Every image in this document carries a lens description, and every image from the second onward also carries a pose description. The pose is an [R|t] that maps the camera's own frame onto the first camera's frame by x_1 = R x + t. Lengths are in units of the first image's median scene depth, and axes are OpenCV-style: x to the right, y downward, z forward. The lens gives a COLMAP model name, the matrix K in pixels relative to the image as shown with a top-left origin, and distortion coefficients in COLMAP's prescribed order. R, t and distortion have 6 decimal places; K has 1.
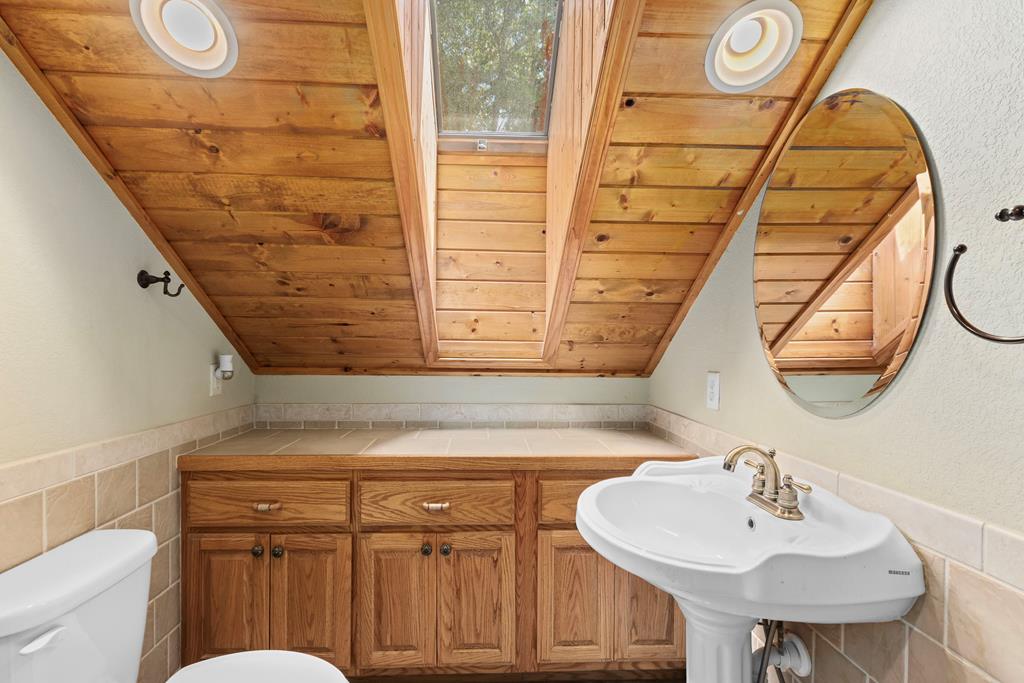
lens RADIAL K [[511.9, 0, 503.0], [0, 511.9, 351.2], [0, 0, 1]] dist [0.007300, 0.000577]
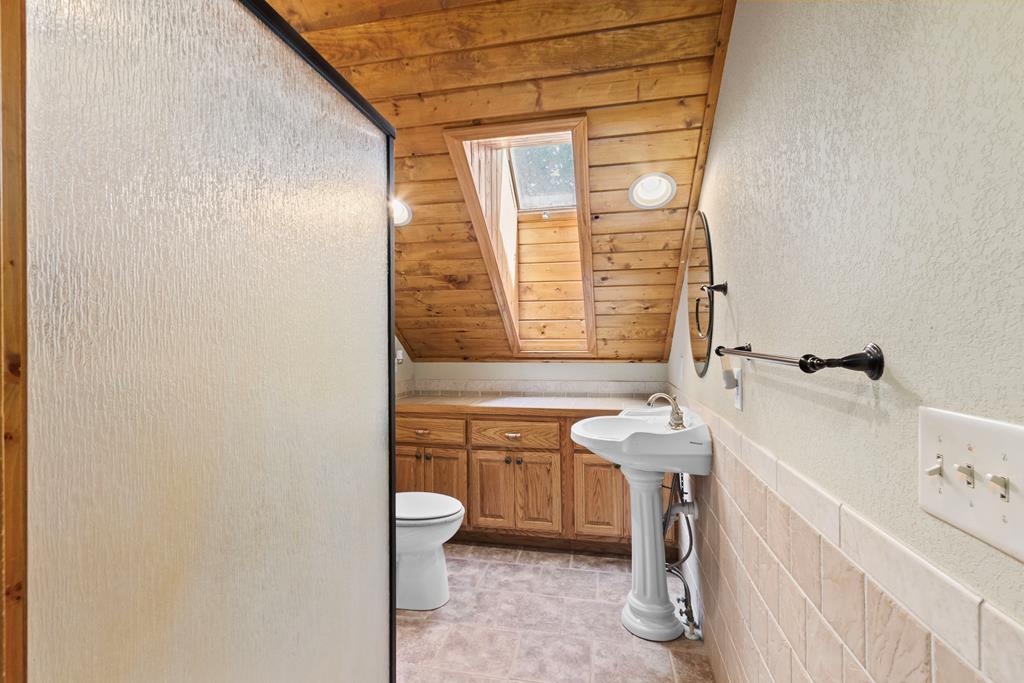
lens RADIAL K [[511.9, 0, 513.9], [0, 511.9, 339.7], [0, 0, 1]] dist [0.007300, 0.000577]
pose [[0.973882, -0.016796, -0.226432, 0.265784], [0.013301, 0.999768, -0.016952, 0.006515], [0.226665, 0.013498, 0.973879, -0.680960]]
